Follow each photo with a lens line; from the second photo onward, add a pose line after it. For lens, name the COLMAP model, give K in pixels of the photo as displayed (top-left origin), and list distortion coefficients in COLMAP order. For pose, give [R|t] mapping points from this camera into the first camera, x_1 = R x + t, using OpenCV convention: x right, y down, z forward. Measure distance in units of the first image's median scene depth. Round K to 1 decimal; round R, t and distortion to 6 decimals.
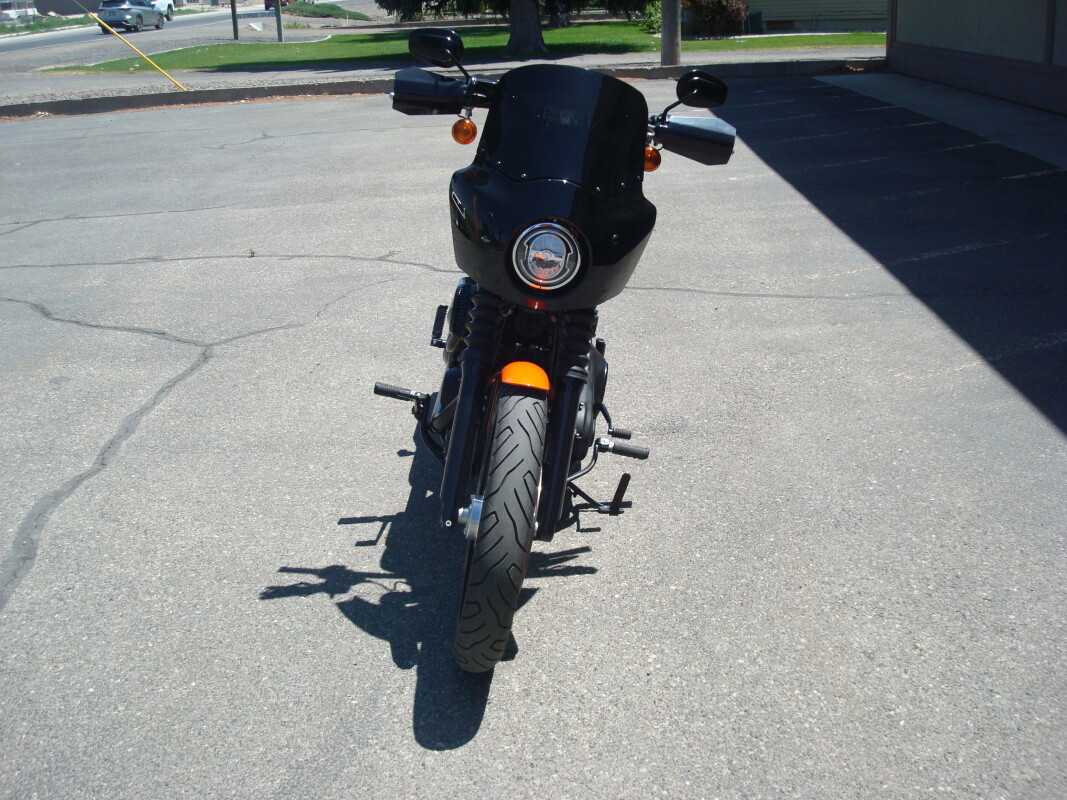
lens RADIAL K [[1122.4, 0, 538.1], [0, 1122.4, 378.7], [0, 0, 1]] dist [-0.084847, -0.081771]
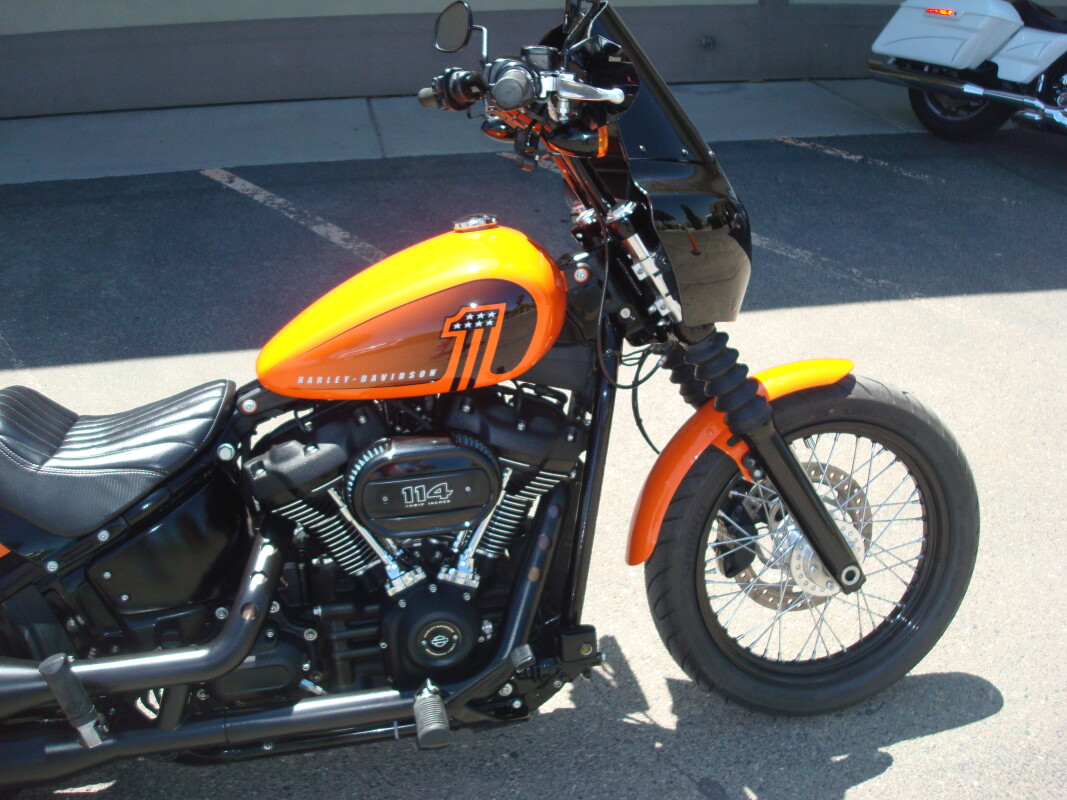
lens RADIAL K [[1122.4, 0, 538.1], [0, 1122.4, 378.7], [0, 0, 1]] dist [-0.084847, -0.081771]
pose [[-0.230867, -0.389651, 0.891556, -0.580092], [0.330419, 0.830459, 0.448510, -0.357689], [-0.915163, 0.398133, -0.062978, 1.030049]]
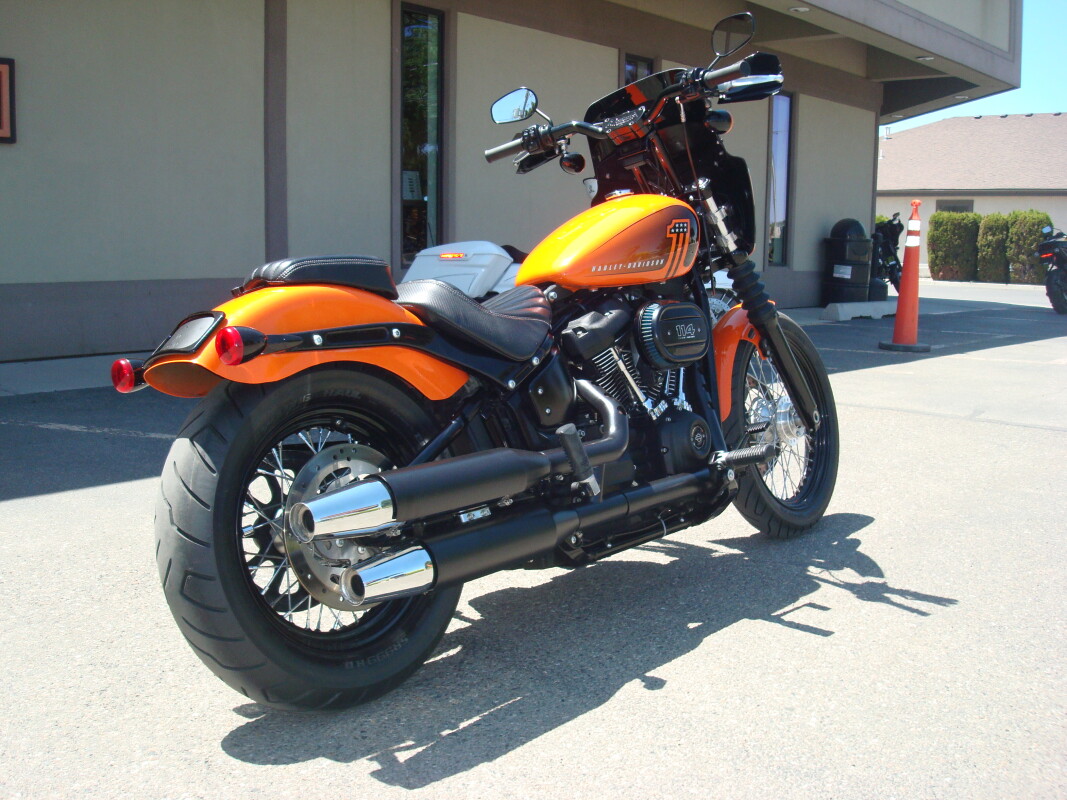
lens RADIAL K [[1120.9, 0, 528.9], [0, 1120.9, 386.2], [0, 0, 1]] dist [-0.091025, -0.065959]
pose [[-0.770456, -0.045623, 0.635859, -0.548117], [0.228798, 0.911192, 0.342608, -0.361633], [-0.595021, 0.409448, -0.691595, 1.771145]]
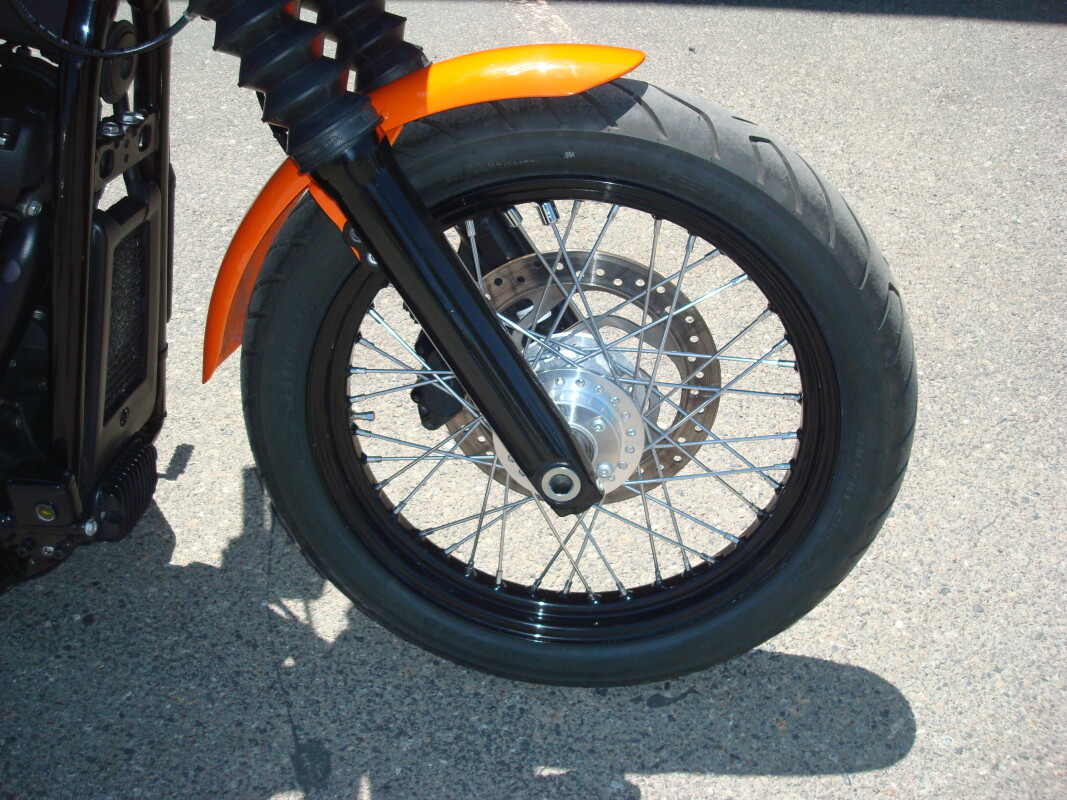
lens RADIAL K [[1120.9, 0, 528.9], [0, 1120.9, 386.2], [0, 0, 1]] dist [-0.091025, -0.065959]
pose [[0.100218, -0.620839, 0.777506, -0.324353], [0.356786, 0.751894, 0.554399, -0.115379], [-0.928795, 0.221843, 0.296860, 0.762868]]
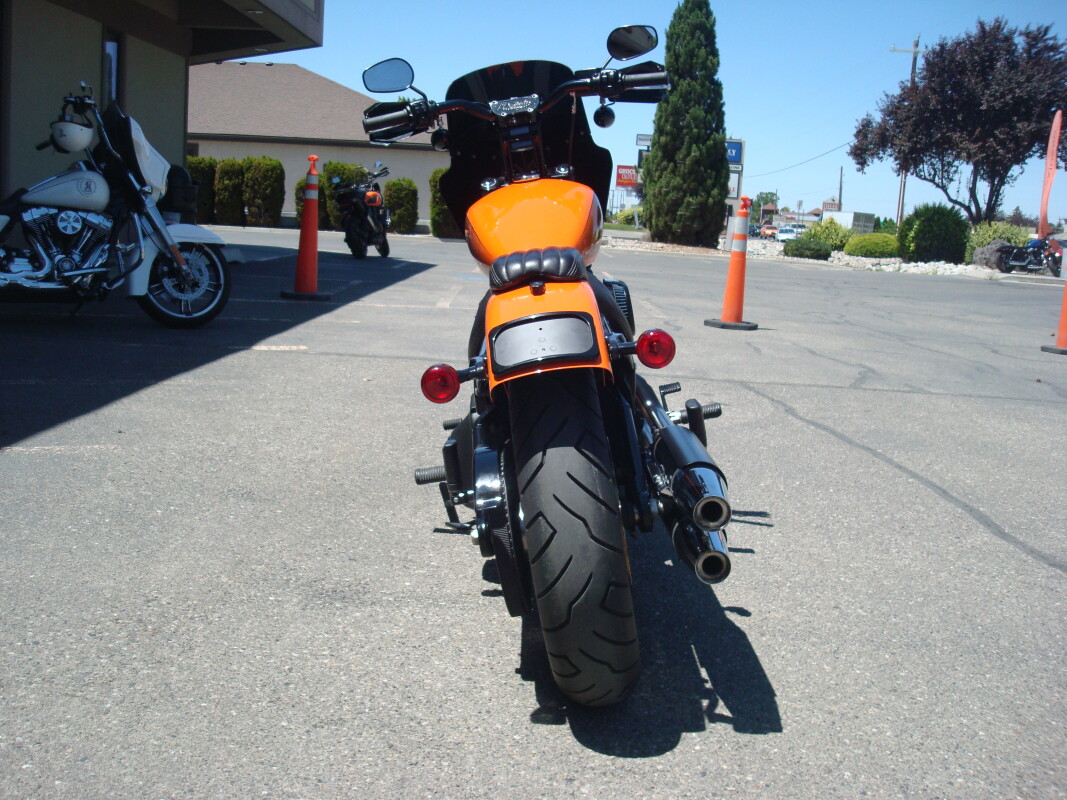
lens RADIAL K [[1120.9, 0, 528.9], [0, 1120.9, 386.2], [0, 0, 1]] dist [-0.091025, -0.065959]
pose [[-0.999850, -0.008247, -0.015198, 0.025080], [-0.014424, 0.882503, 0.470085, -0.475810], [0.009535, 0.470234, -0.882490, 1.979370]]
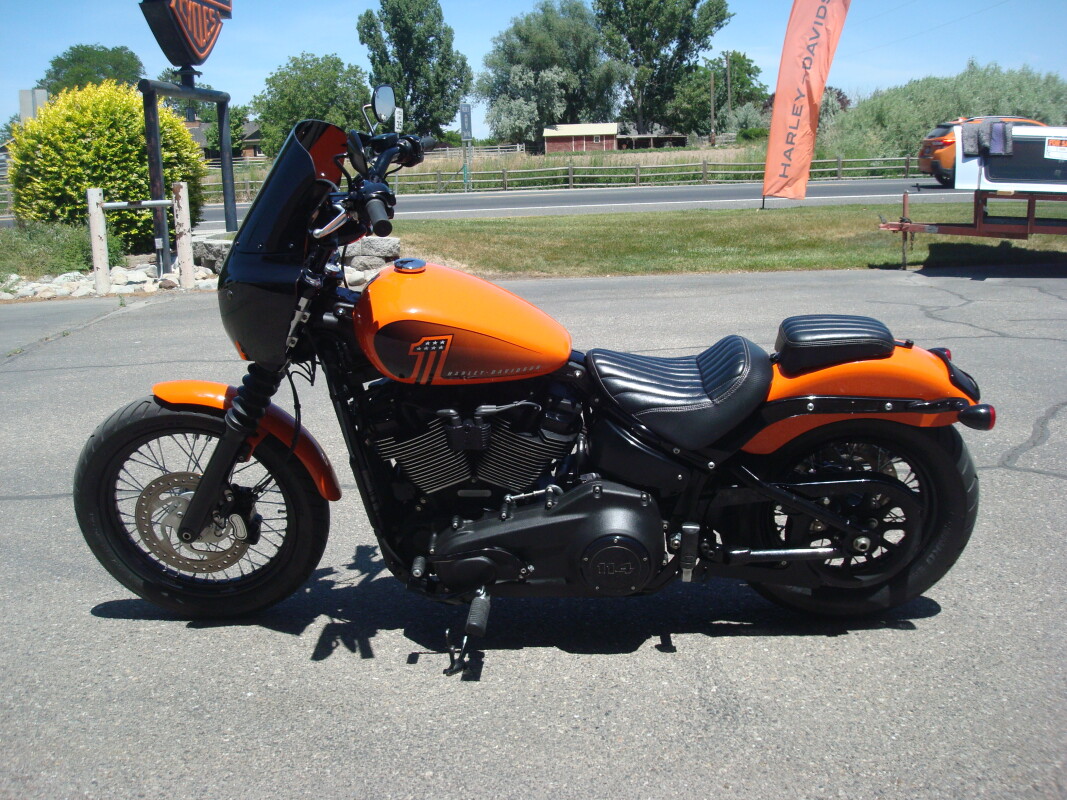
lens RADIAL K [[1122.4, 0, 538.1], [0, 1122.4, 378.7], [0, 0, 1]] dist [-0.084847, -0.081771]
pose [[-0.022048, 0.239659, -0.970607, 0.895569], [-0.298908, 0.924855, 0.235152, -0.319825], [0.954027, 0.295307, 0.051245, 1.067338]]
